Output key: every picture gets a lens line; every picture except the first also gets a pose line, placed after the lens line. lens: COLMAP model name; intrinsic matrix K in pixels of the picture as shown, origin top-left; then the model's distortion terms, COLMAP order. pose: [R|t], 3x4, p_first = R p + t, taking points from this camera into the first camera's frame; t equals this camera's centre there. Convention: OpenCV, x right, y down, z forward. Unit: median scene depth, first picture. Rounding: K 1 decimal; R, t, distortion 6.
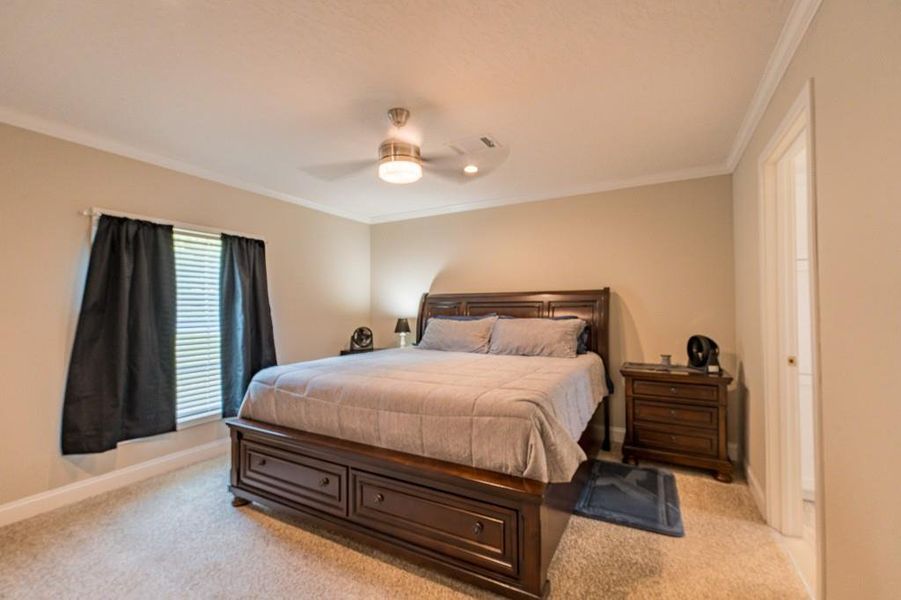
lens RADIAL K [[378.6, 0, 452.9], [0, 378.6, 299.0], [0, 0, 1]] dist [0.001715, 0.000032]
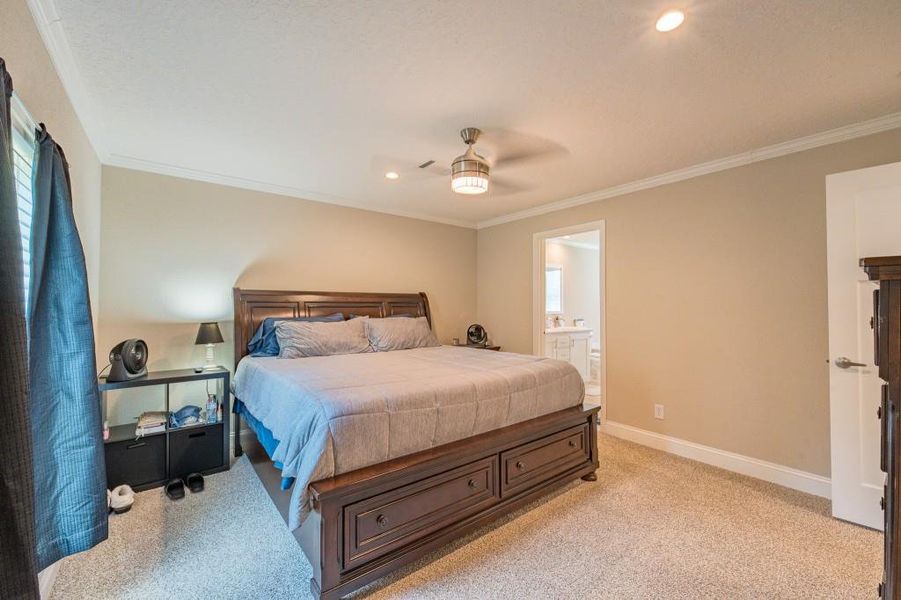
lens RADIAL K [[372.5, 0, 448.0], [0, 372.5, 298.8], [0, 0, 1]] dist [0.000992, 0.000064]
pose [[0.399157, 0.021433, 0.916632, -0.771232], [-0.017924, 0.999718, -0.015571, 0.011134], [-0.916707, -0.010214, 0.399429, 0.412591]]
